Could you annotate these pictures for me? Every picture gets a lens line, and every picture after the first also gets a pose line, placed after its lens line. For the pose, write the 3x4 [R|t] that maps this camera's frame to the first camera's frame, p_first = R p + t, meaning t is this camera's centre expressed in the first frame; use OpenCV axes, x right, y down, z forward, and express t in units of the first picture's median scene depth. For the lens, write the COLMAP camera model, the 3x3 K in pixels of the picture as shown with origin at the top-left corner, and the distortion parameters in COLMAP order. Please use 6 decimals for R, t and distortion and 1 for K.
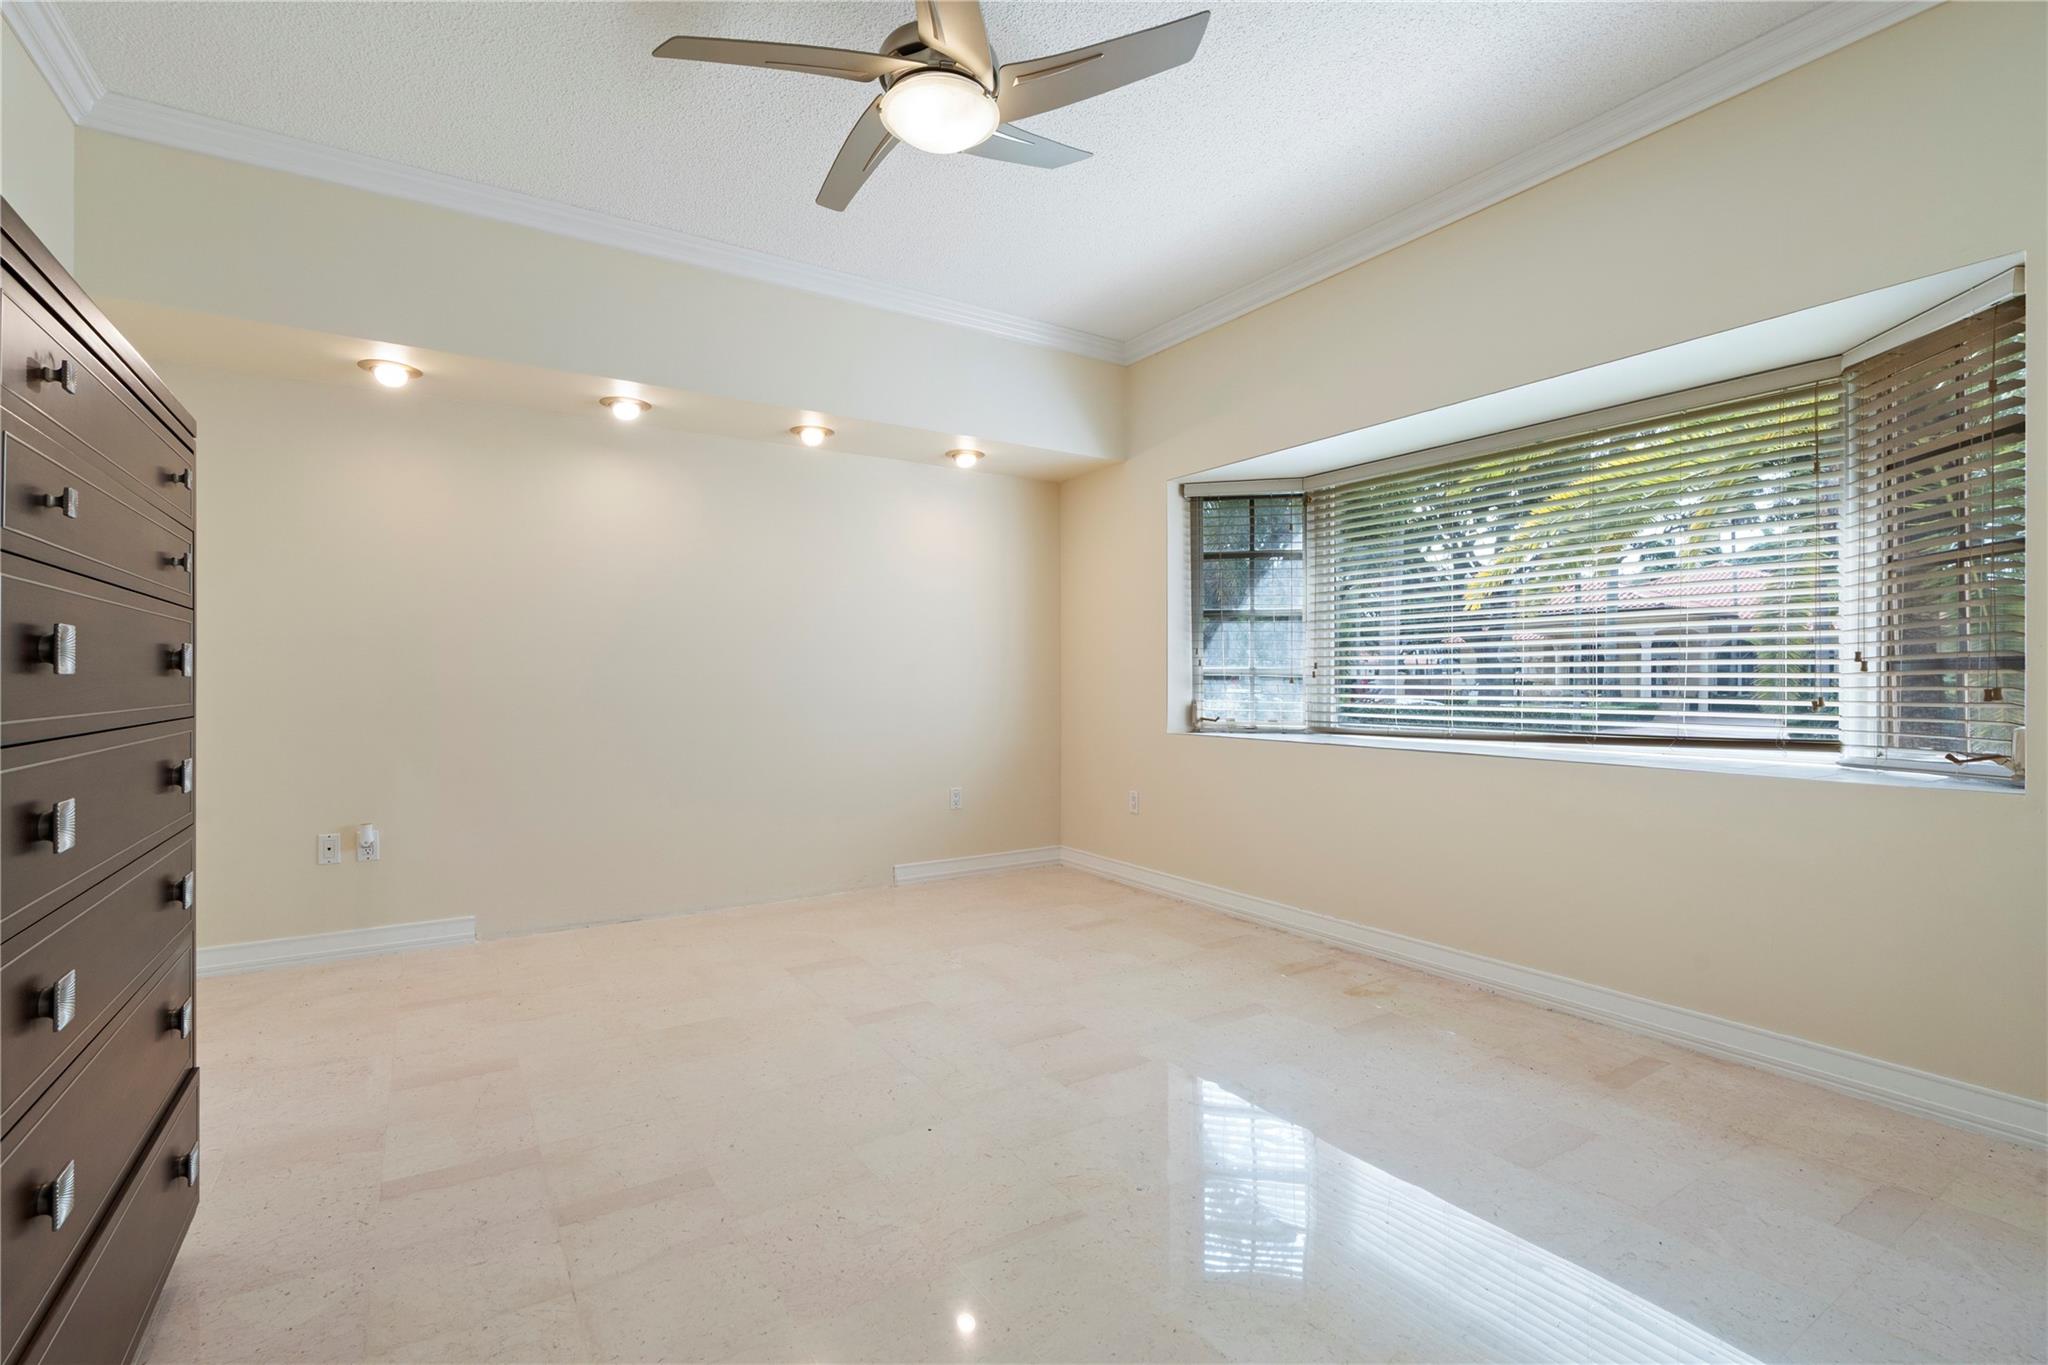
lens RADIAL K [[920.5, 0, 1004.8], [0, 920.5, 683.3], [0, 0, 1]] dist [-0.008546, 0.000477]
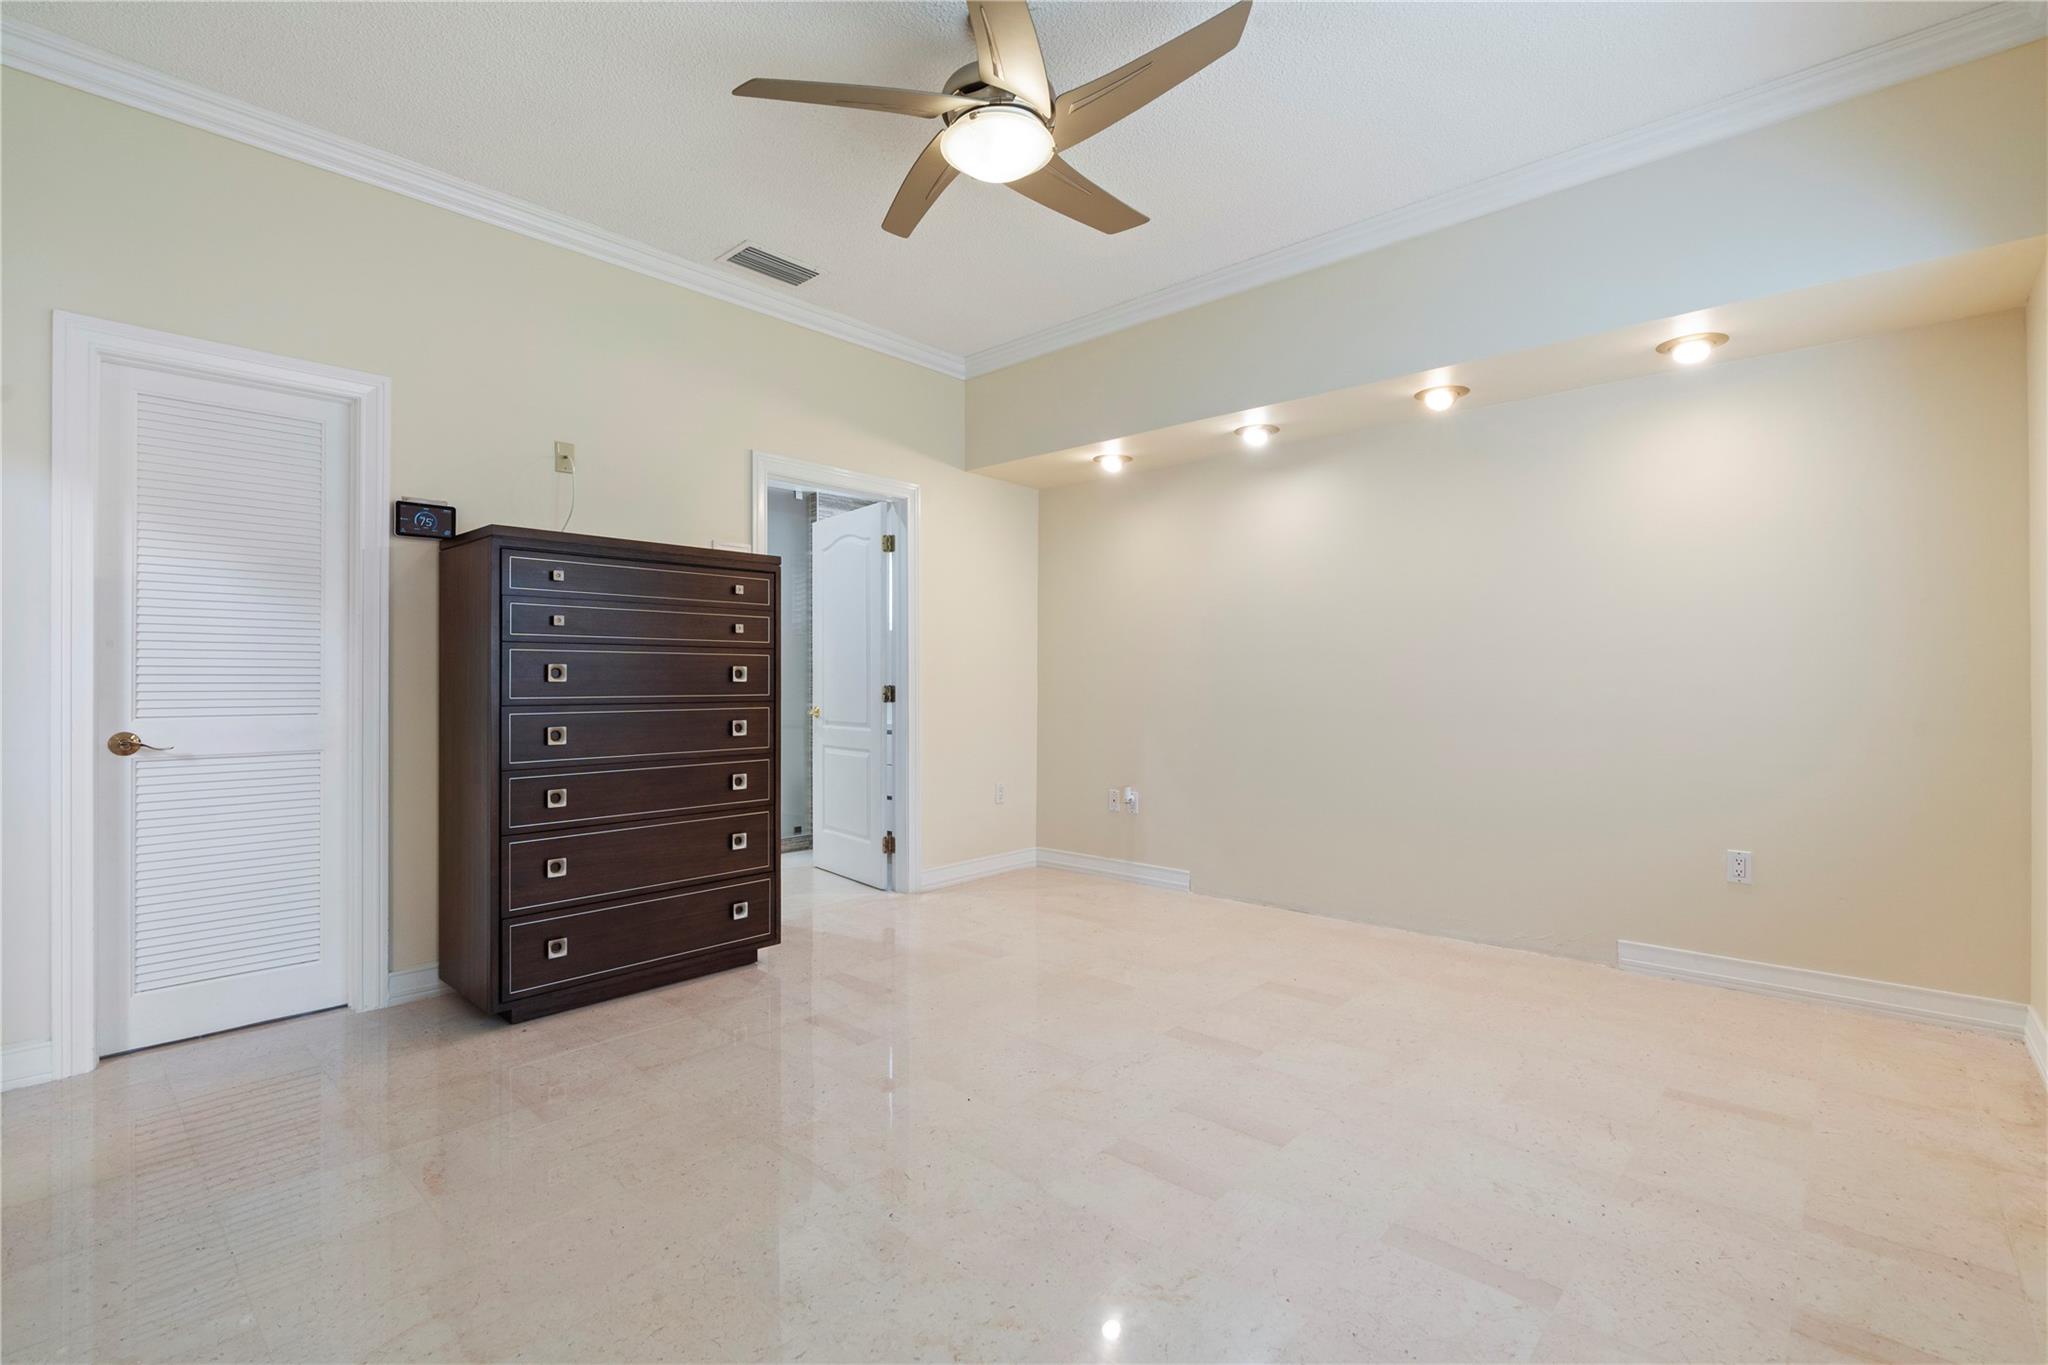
lens RADIAL K [[920.5, 0, 994.7], [0, 920.5, 667.2], [0, 0, 1]] dist [-0.008546, 0.000477]
pose [[0.260132, -0.004994, -0.965560, 0.593969], [0.003095, 0.999986, -0.004338, -0.021165], [0.965568, -0.001860, 0.260144, 0.434815]]
